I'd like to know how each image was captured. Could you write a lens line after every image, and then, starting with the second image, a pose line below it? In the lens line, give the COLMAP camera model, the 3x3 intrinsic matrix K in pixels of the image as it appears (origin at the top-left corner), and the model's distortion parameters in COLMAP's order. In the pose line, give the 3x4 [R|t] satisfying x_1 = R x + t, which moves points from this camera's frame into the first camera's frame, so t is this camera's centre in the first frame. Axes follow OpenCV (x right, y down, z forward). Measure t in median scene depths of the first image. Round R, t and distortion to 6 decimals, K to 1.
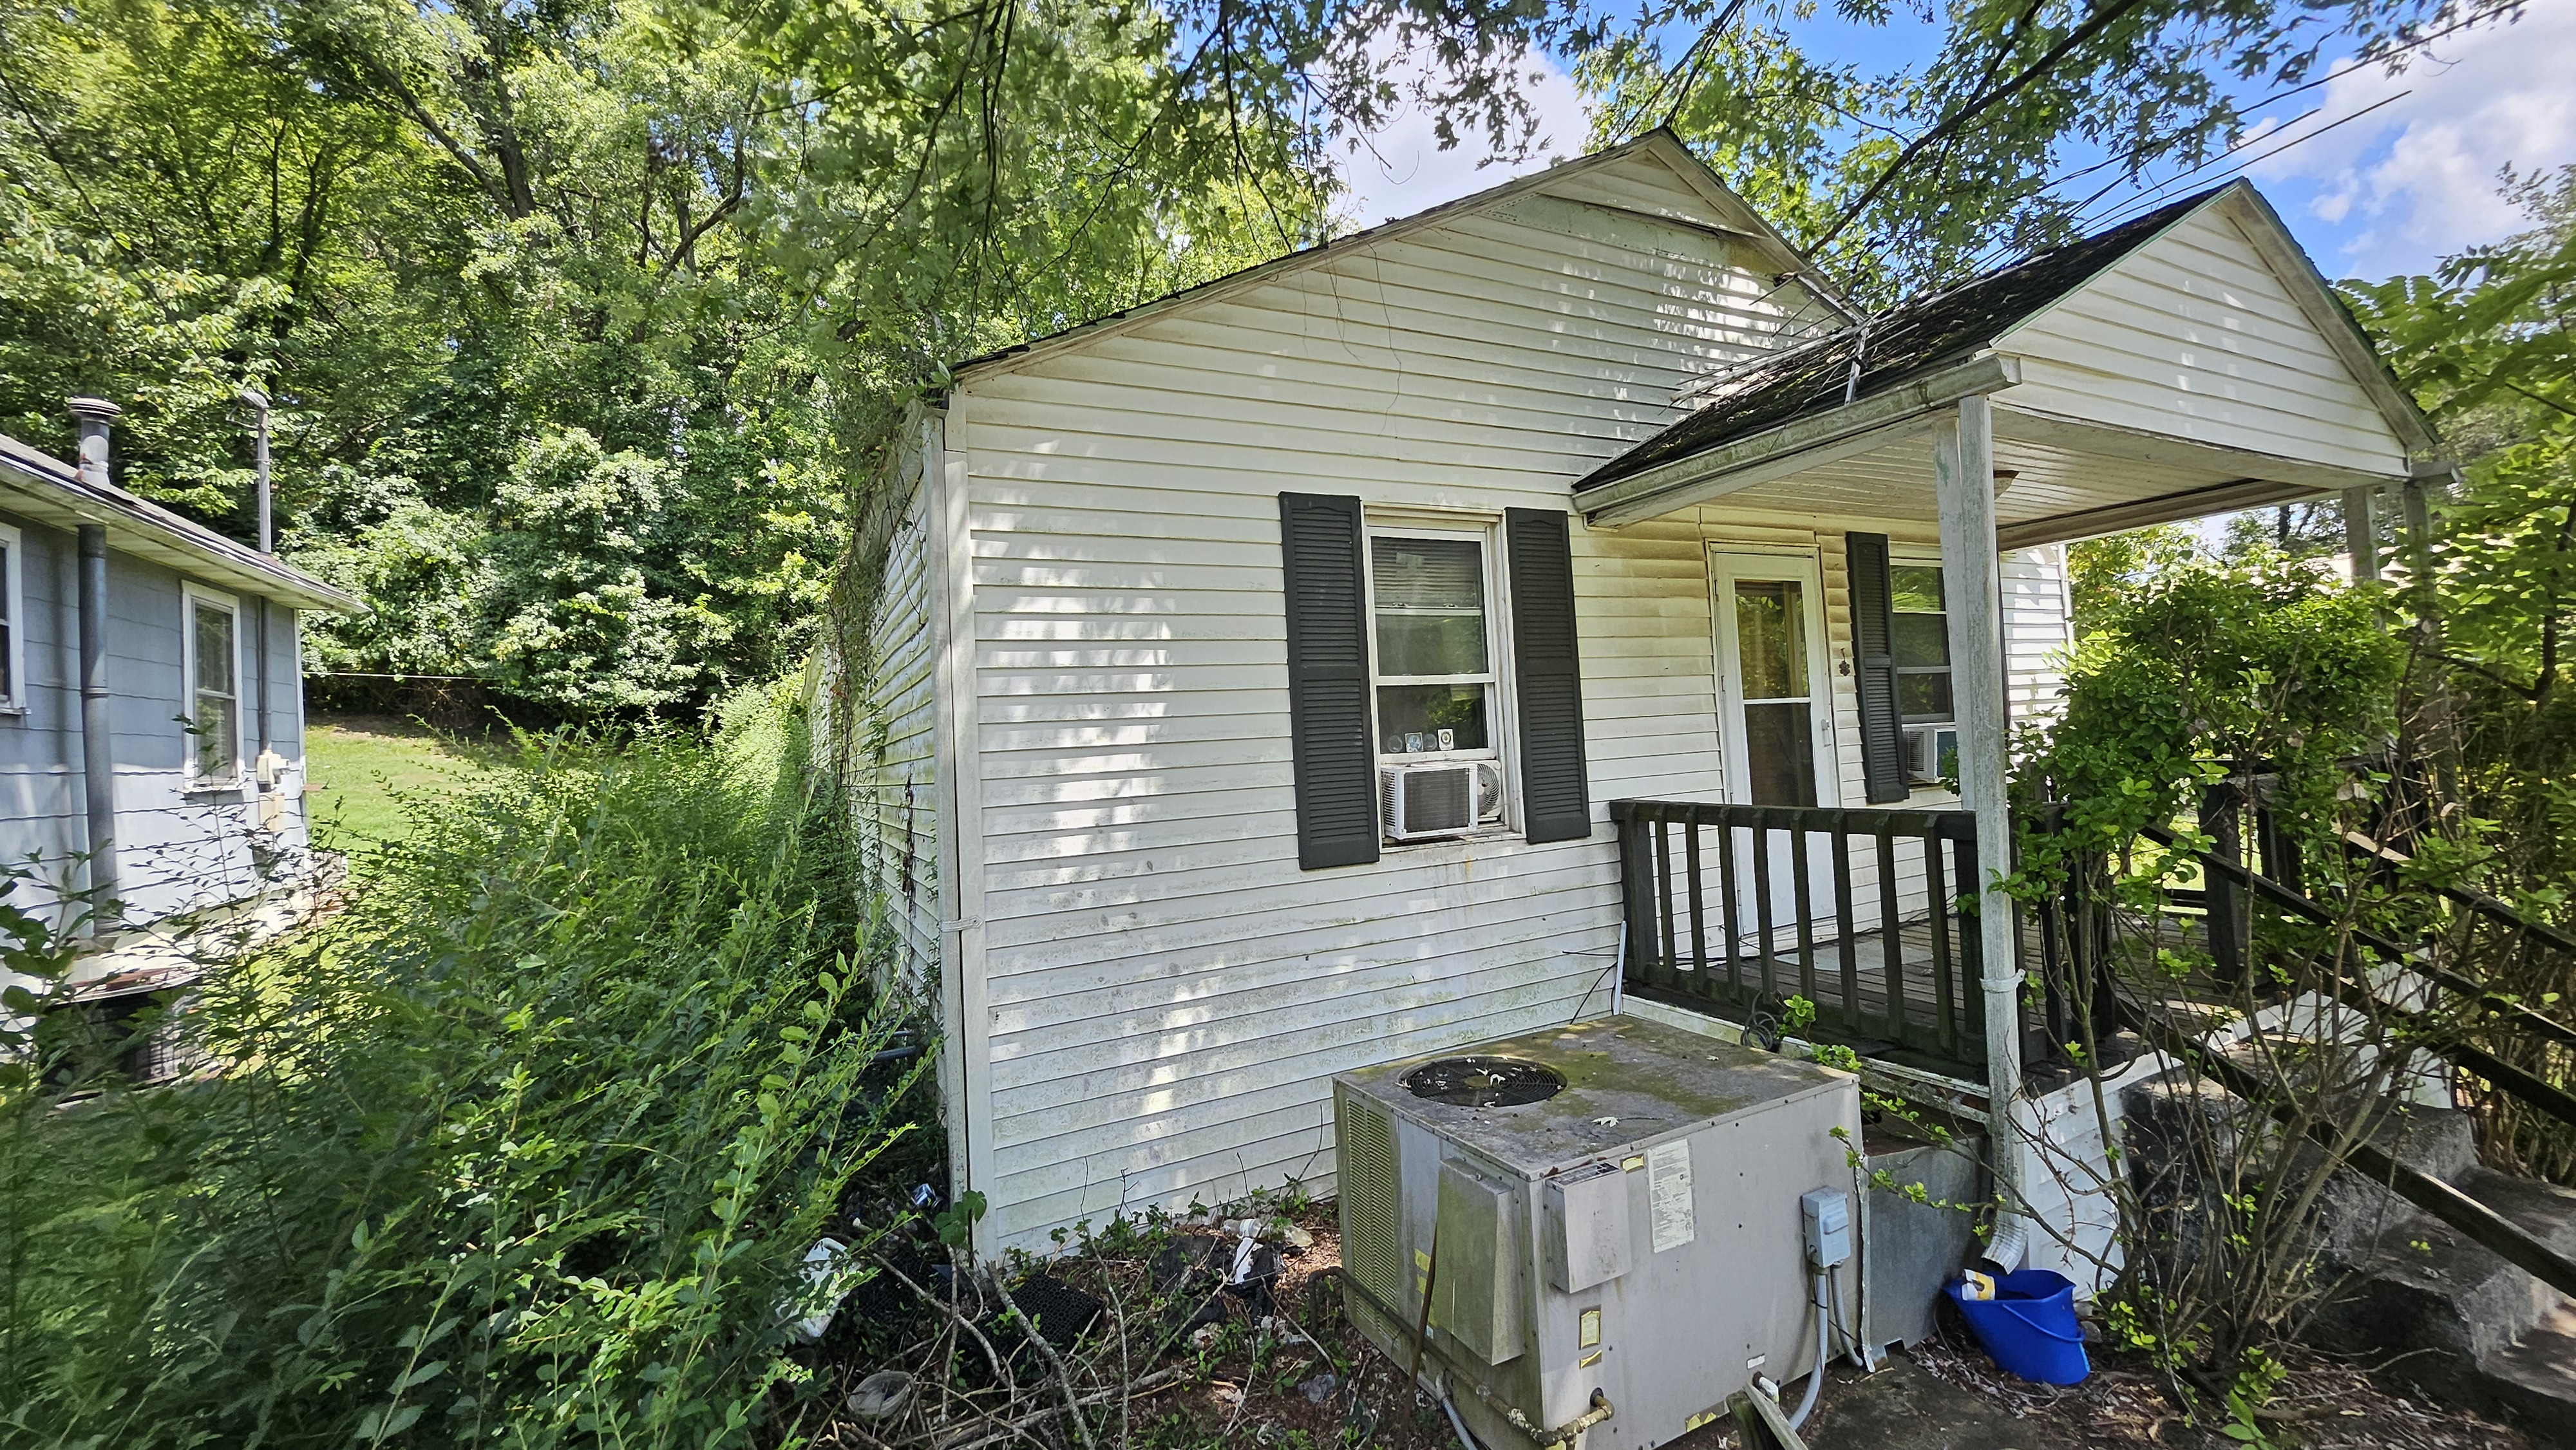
lens RADIAL K [[1051.4, 0, 1288.7], [0, 1051.4, 708.4], [0, 0, 1]] dist [-0.009852, -0.000112]
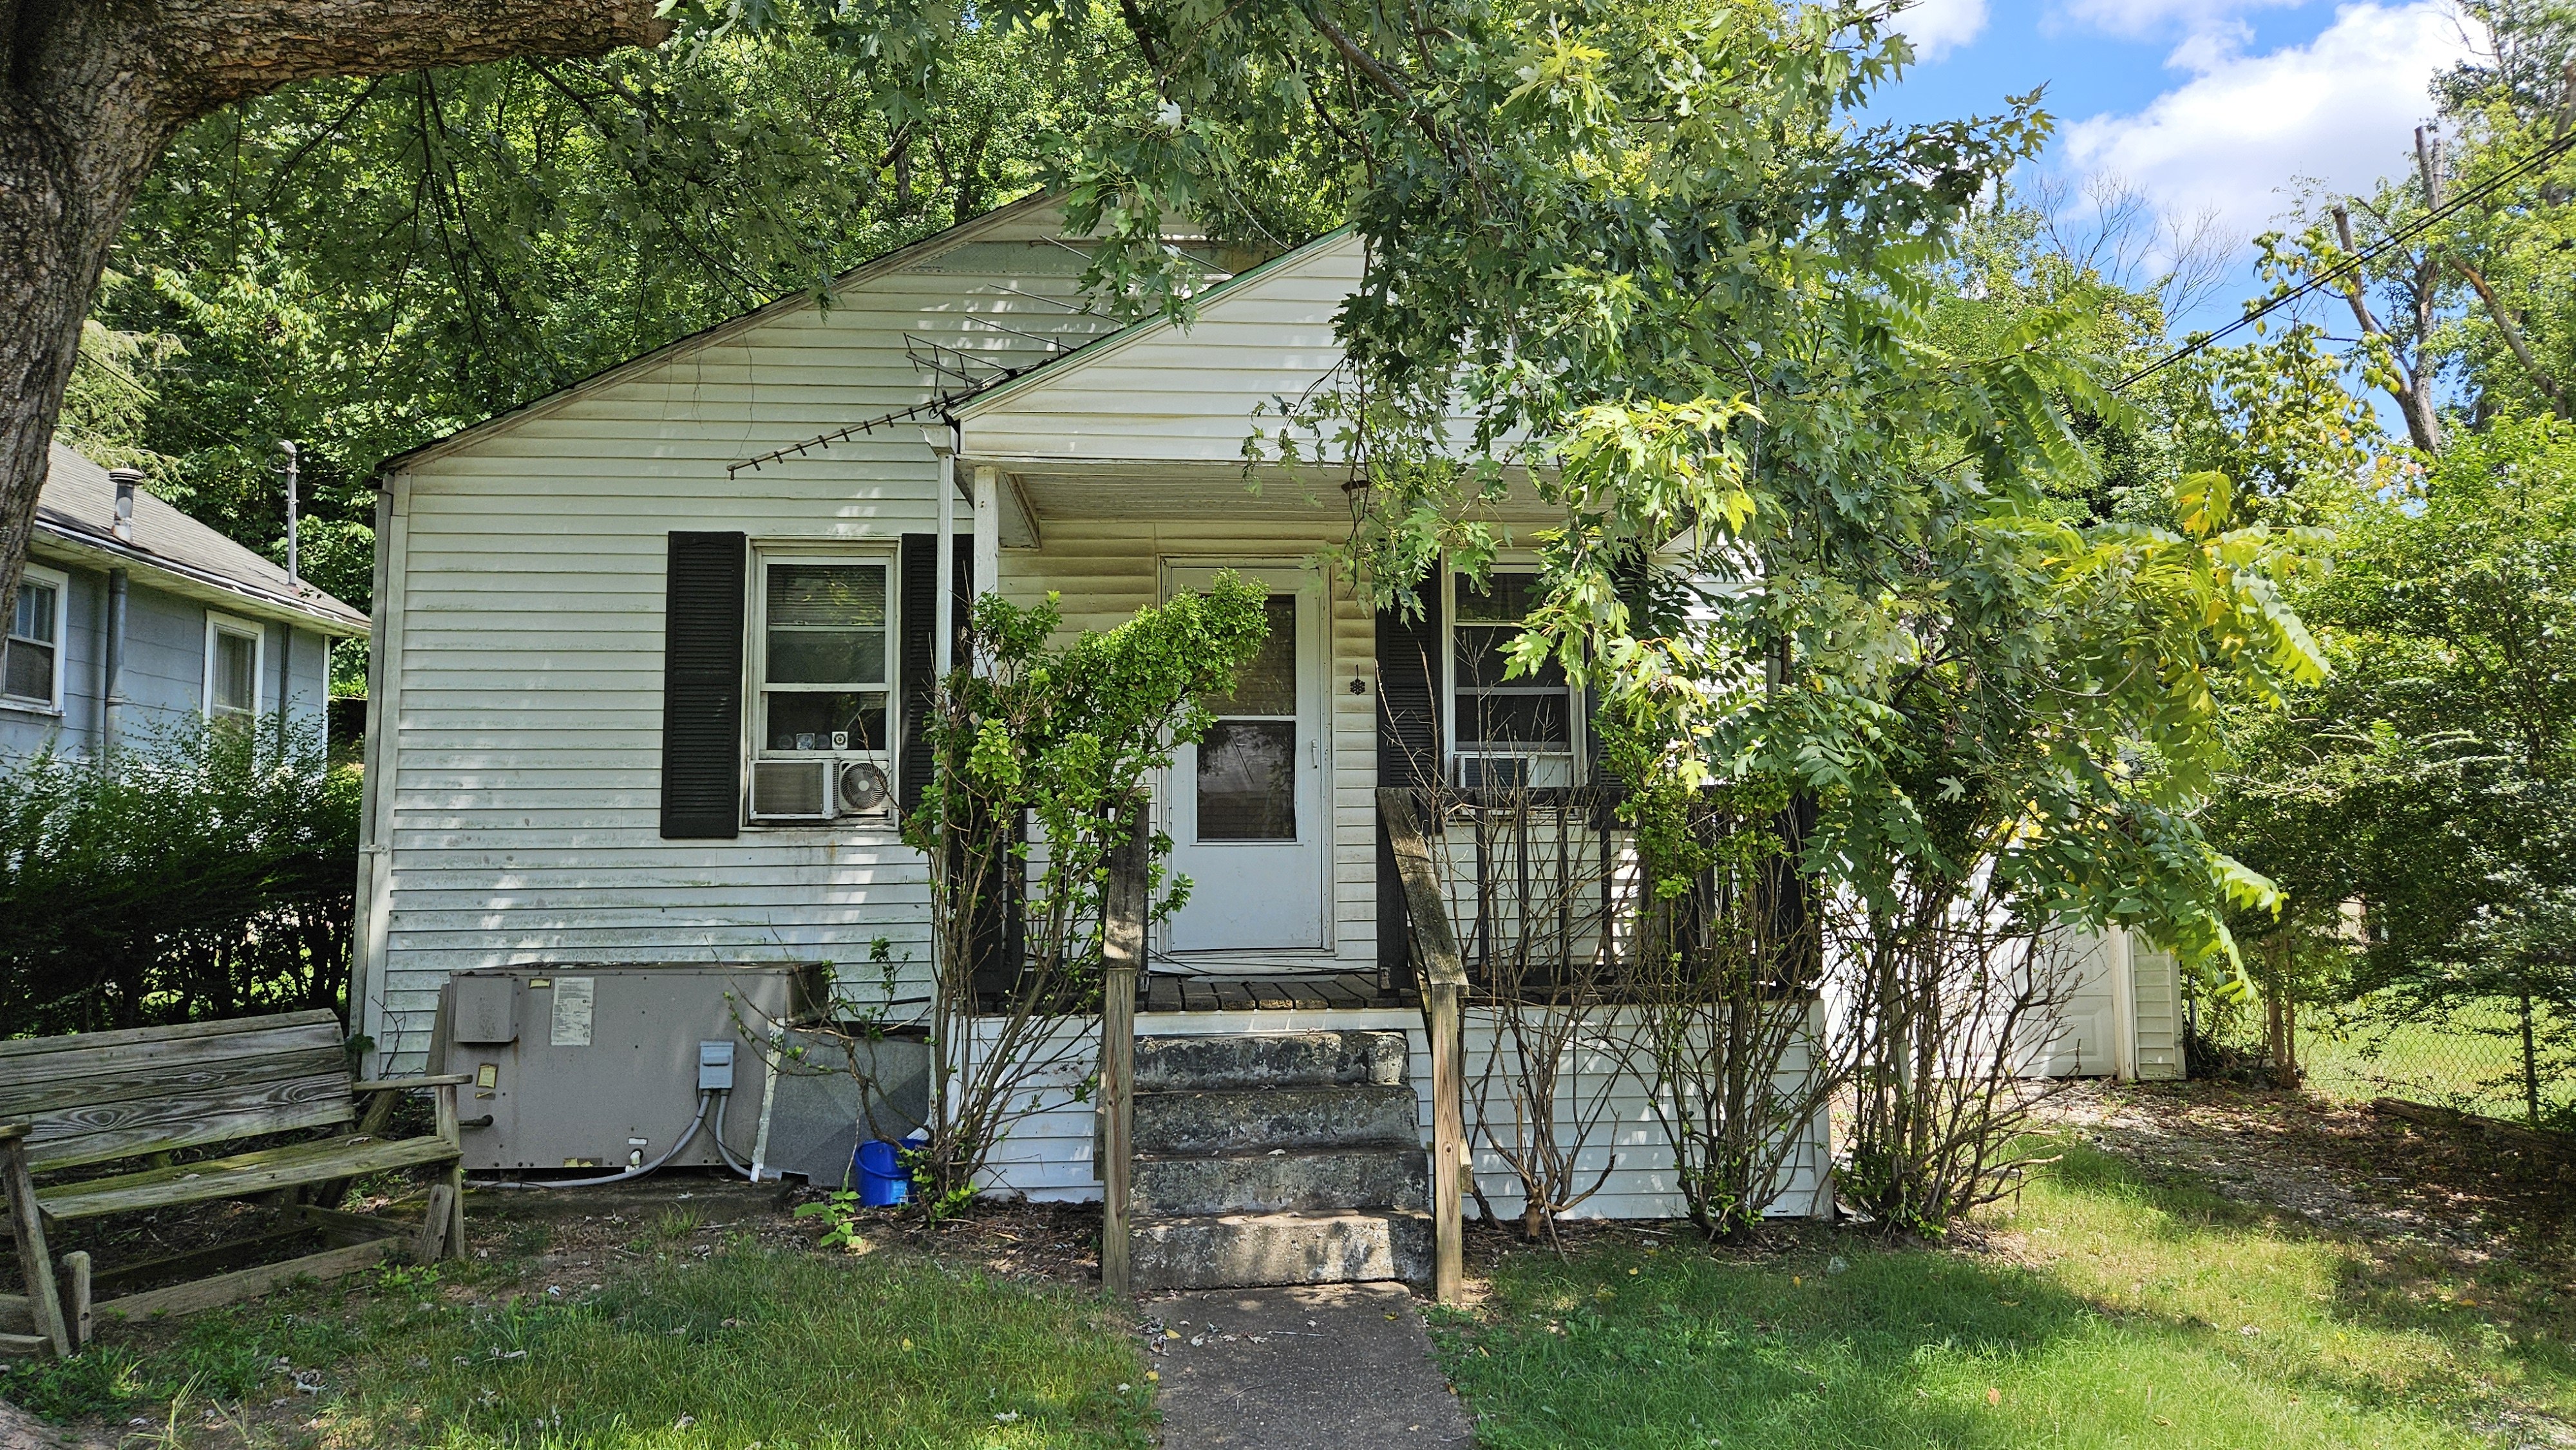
lens RADIAL K [[1723.4, 0, 1287.5], [0, 1723.4, 751.2], [0, 0, 1]] dist [0.067911, -0.085632]
pose [[0.921642, 0.018598, -0.387594, 1.390997], [-0.030041, 0.999273, -0.023486, 0.073969], [0.386876, 0.033290, 0.921531, -0.560597]]
